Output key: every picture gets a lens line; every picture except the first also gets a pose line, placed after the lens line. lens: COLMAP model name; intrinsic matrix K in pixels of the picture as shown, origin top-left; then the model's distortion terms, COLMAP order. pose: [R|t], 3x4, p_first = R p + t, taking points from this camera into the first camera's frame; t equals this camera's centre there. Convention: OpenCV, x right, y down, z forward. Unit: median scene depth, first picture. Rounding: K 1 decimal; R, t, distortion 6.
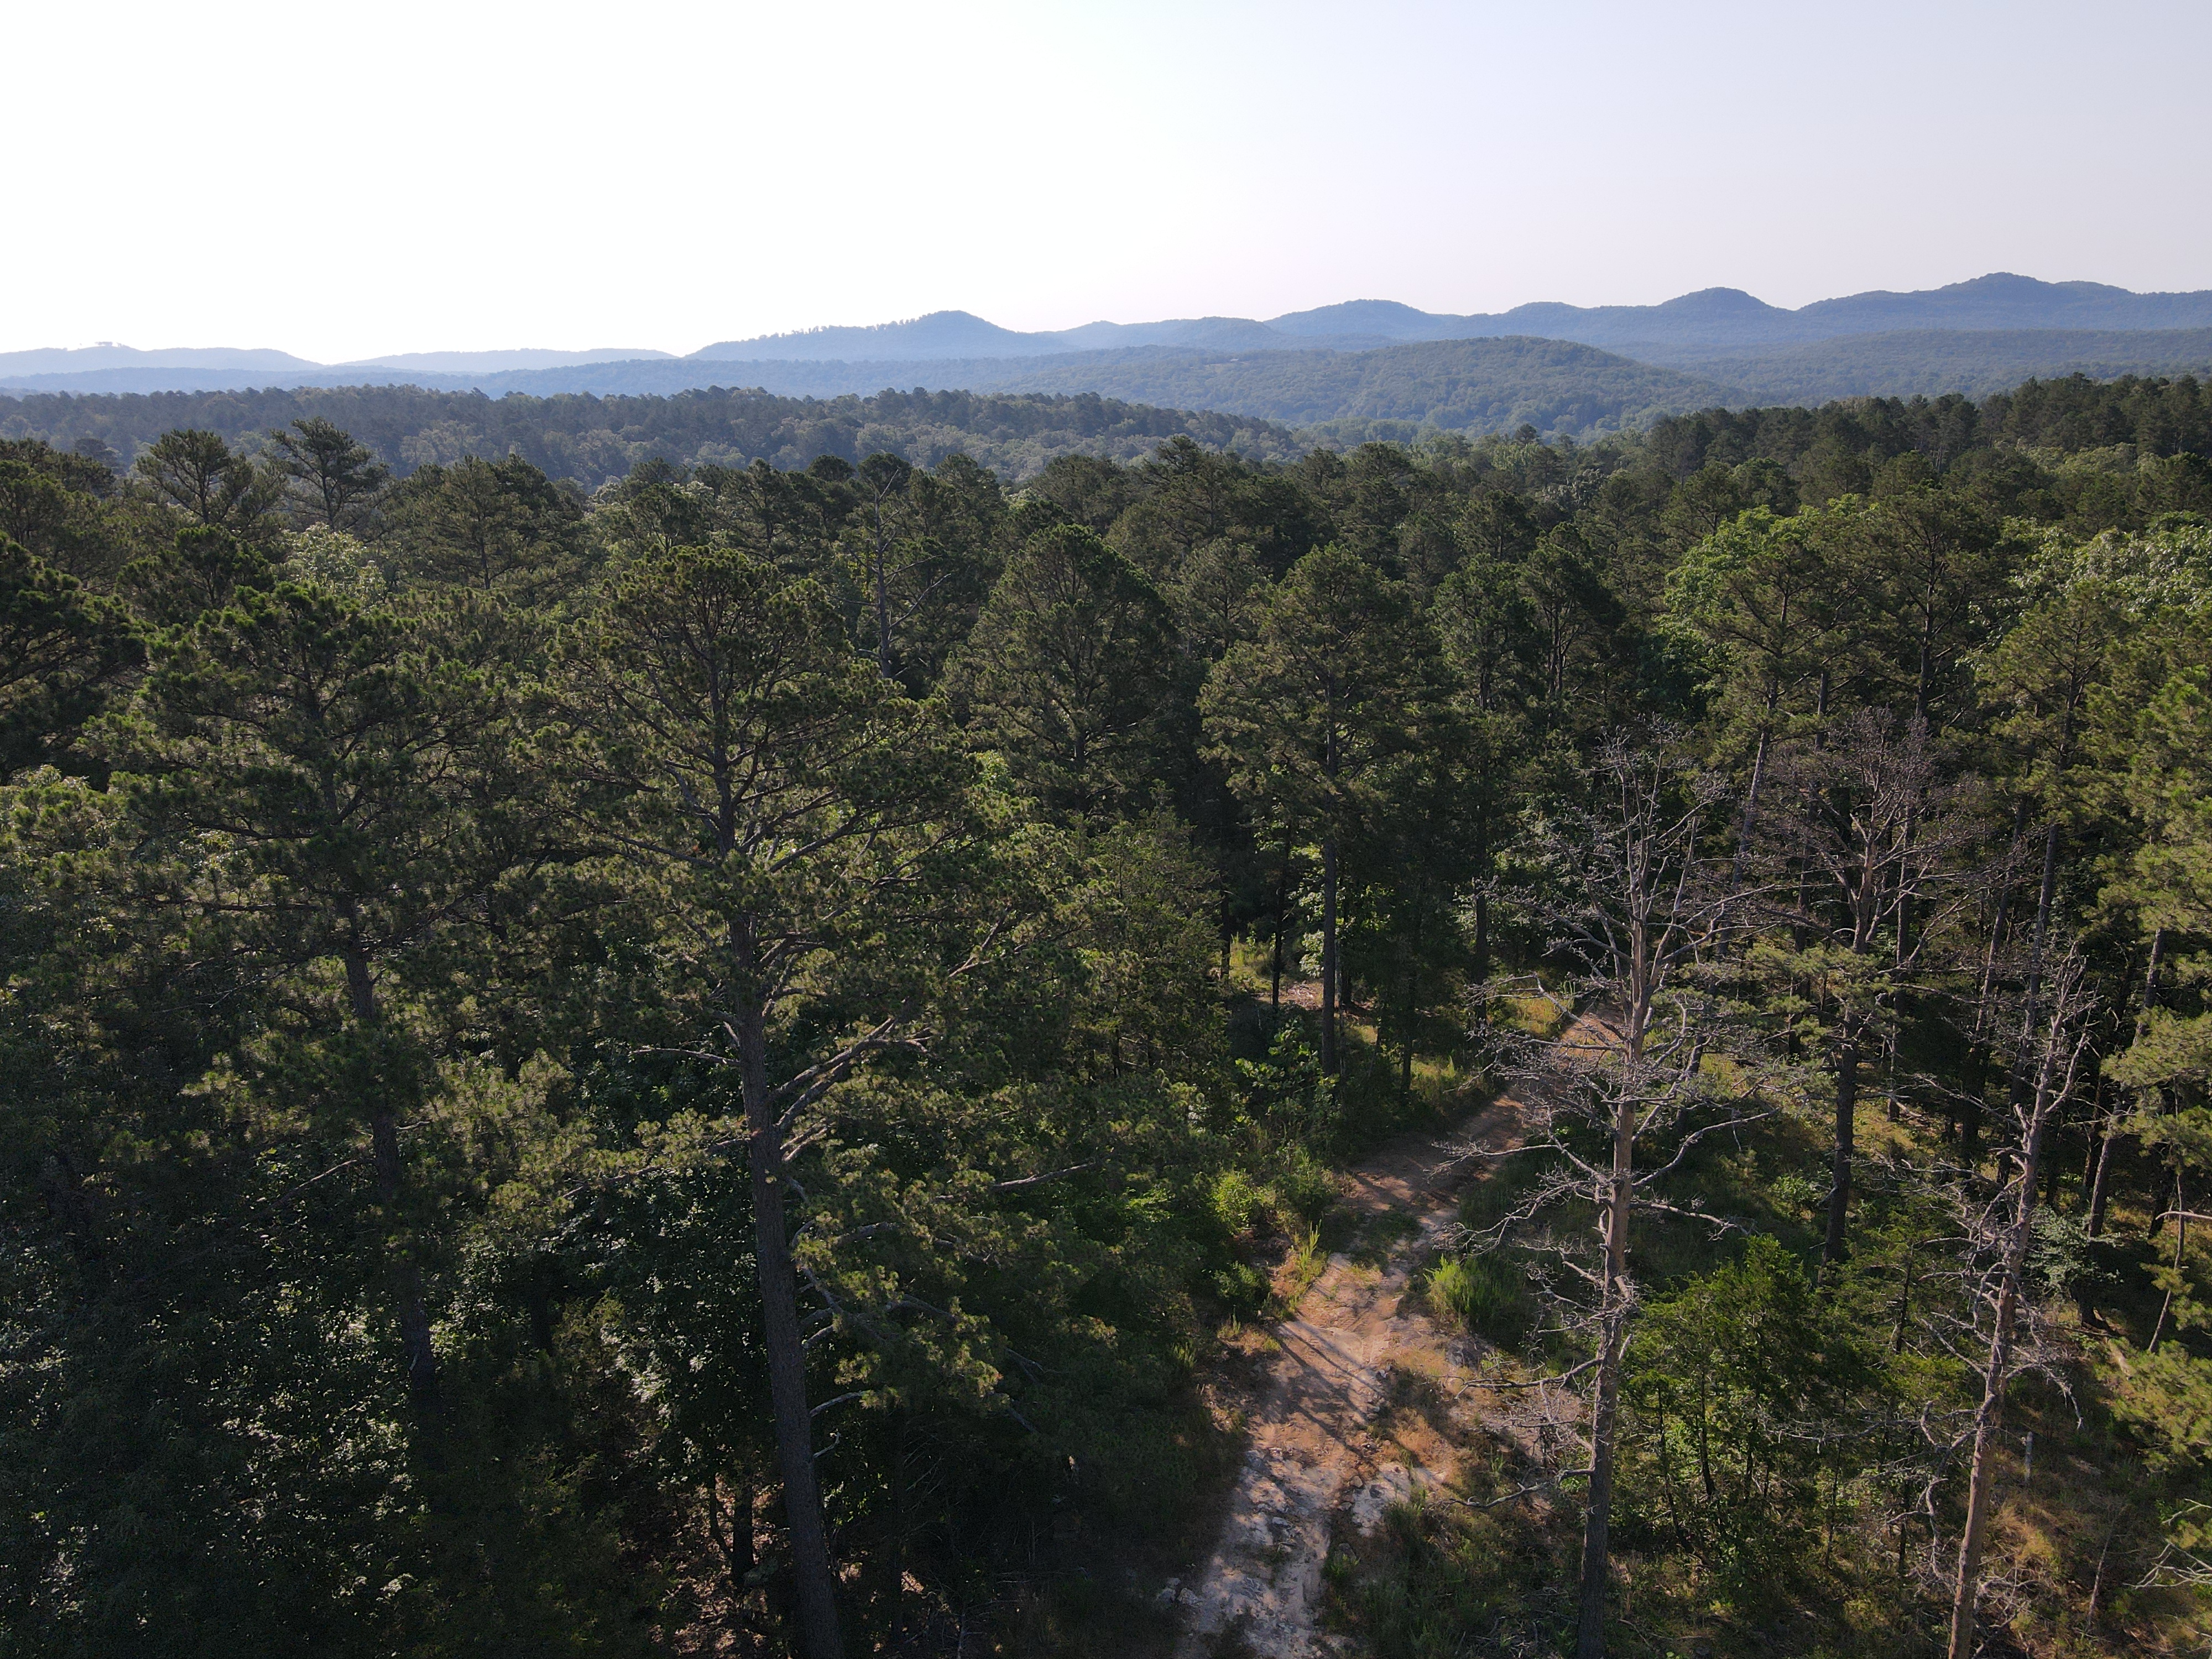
lens RADIAL K [[1617.7, 0, 1103.9], [0, 1617.7, 832.2], [0, 0, 1]] dist [0.005974, 0.008470]
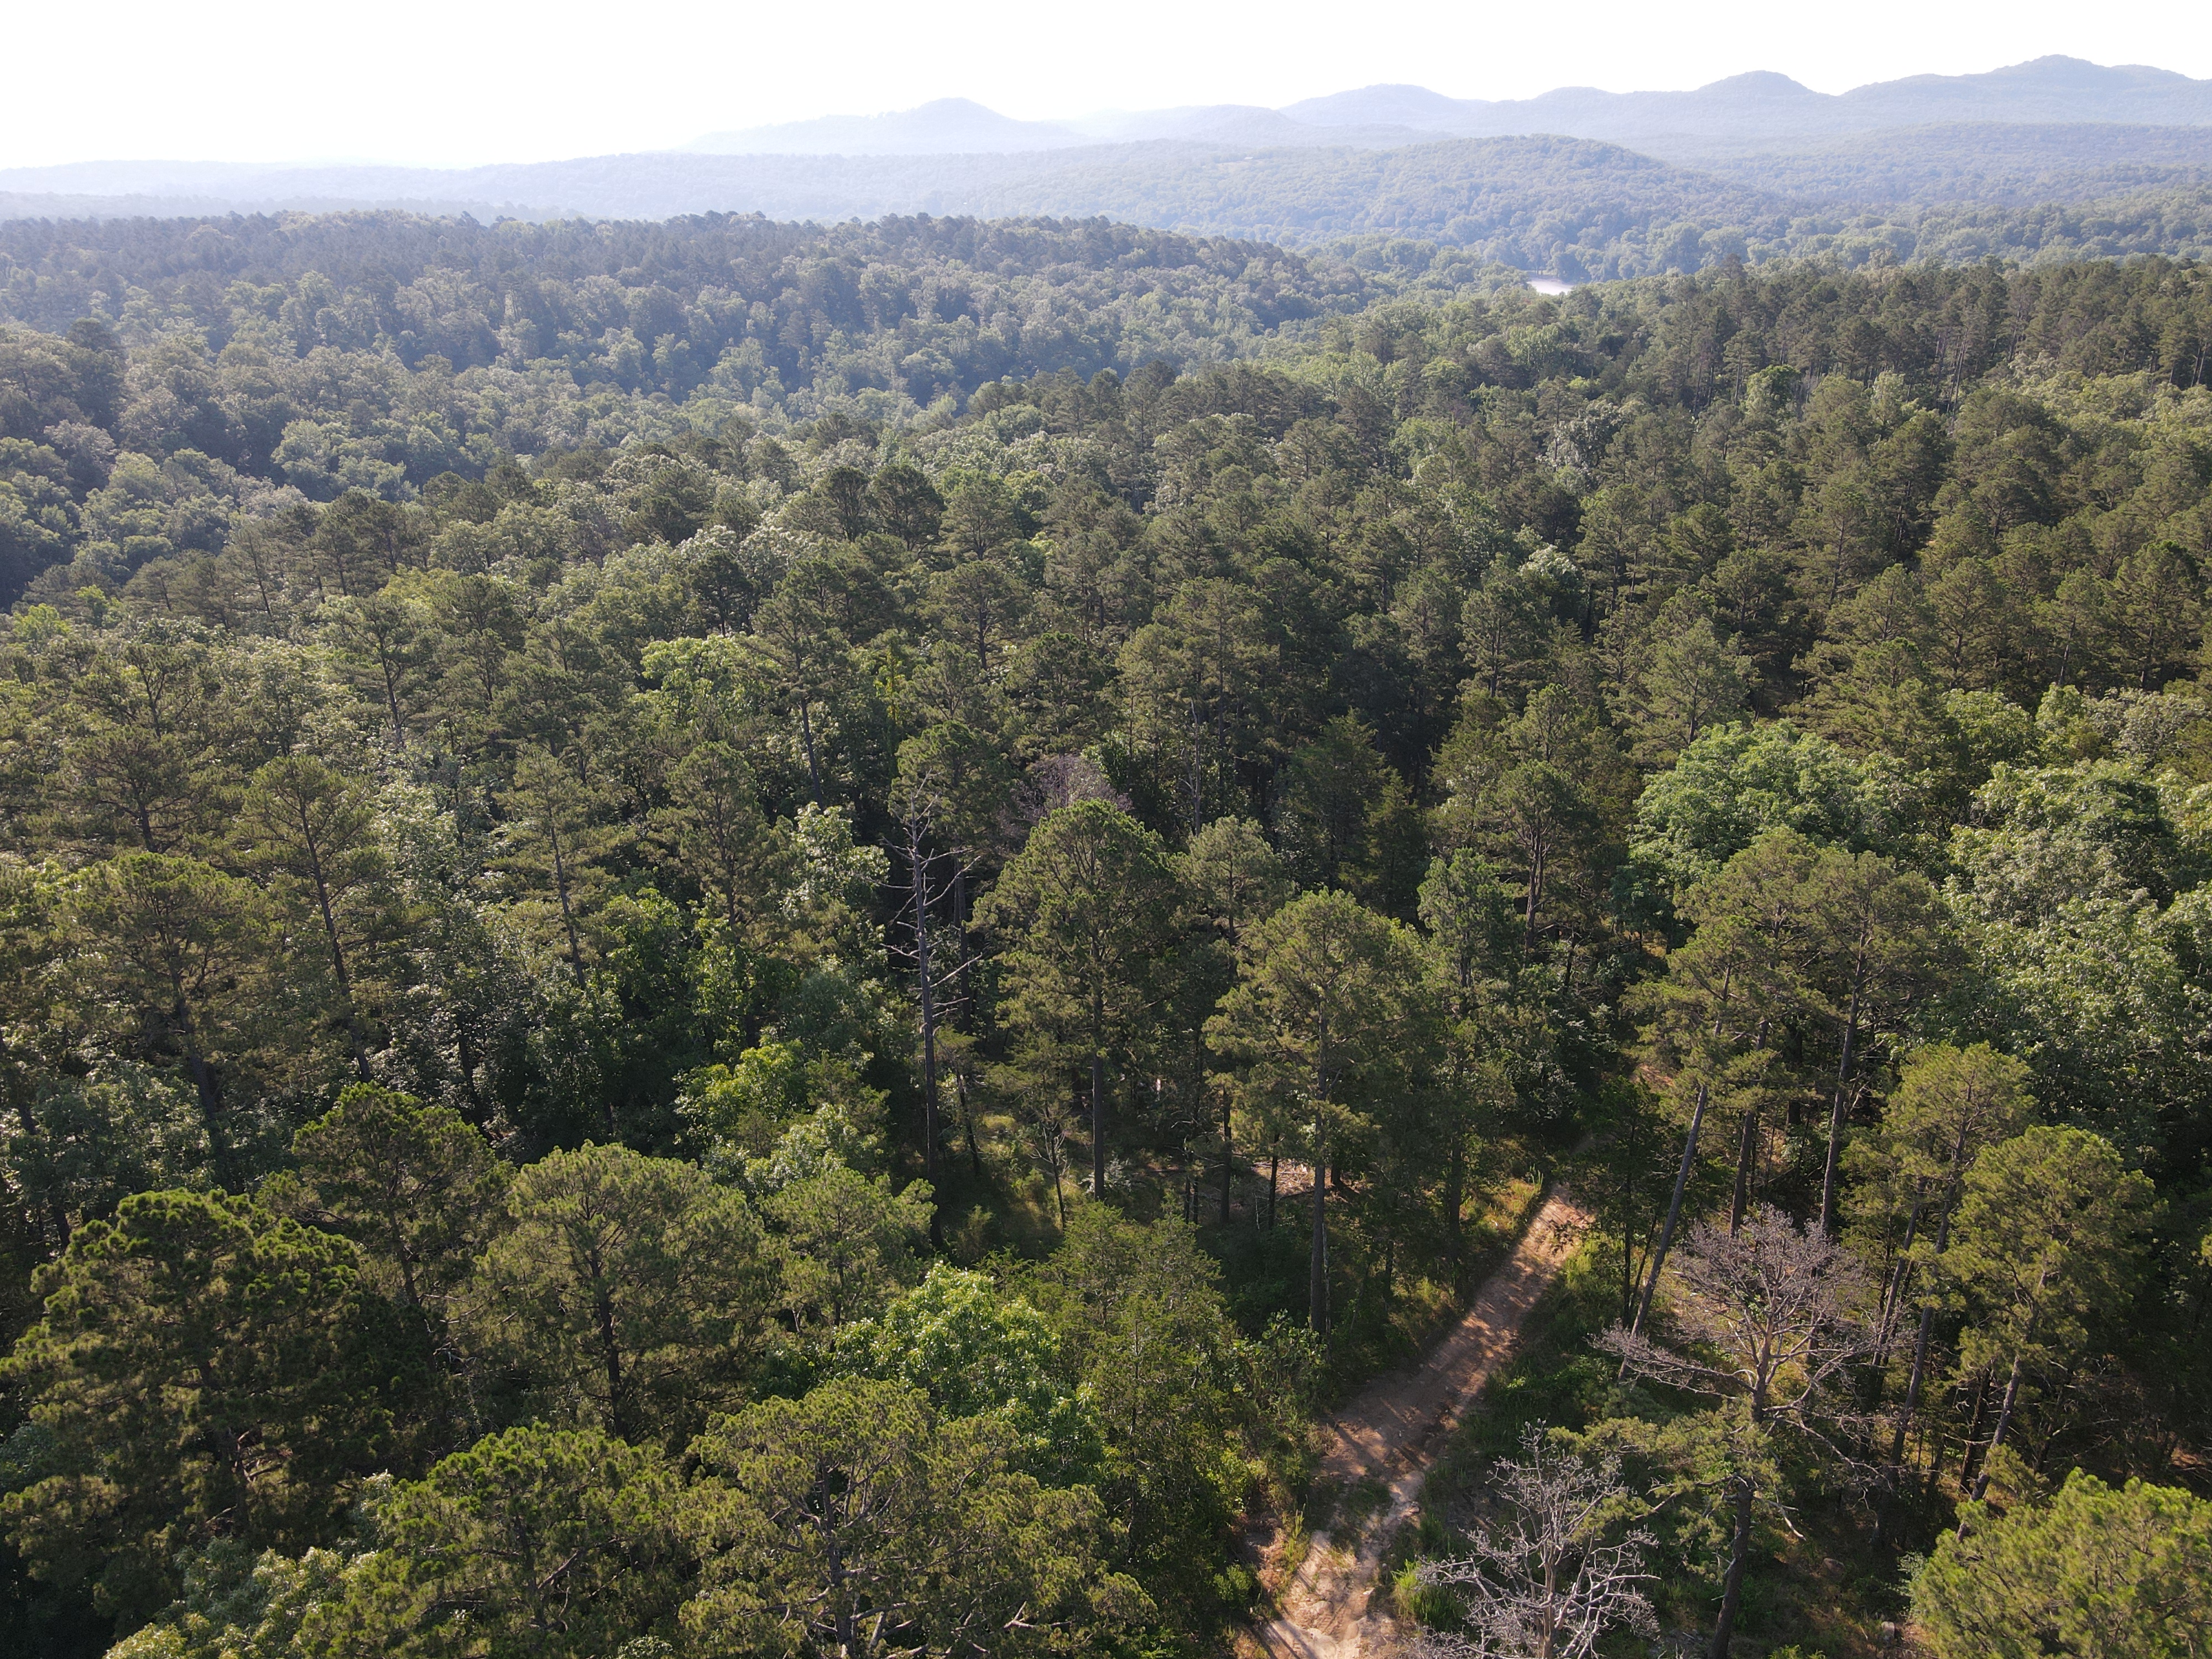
lens RADIAL K [[1617.7, 0, 1102.9], [0, 1617.7, 830.0], [0, 0, 1]] dist [0.005974, 0.008470]
pose [[0.999985, 0.001393, -0.005340, -0.006336], [-0.000721, 0.992302, 0.123842, -0.362301], [0.005471, -0.123836, 0.992288, -0.096538]]
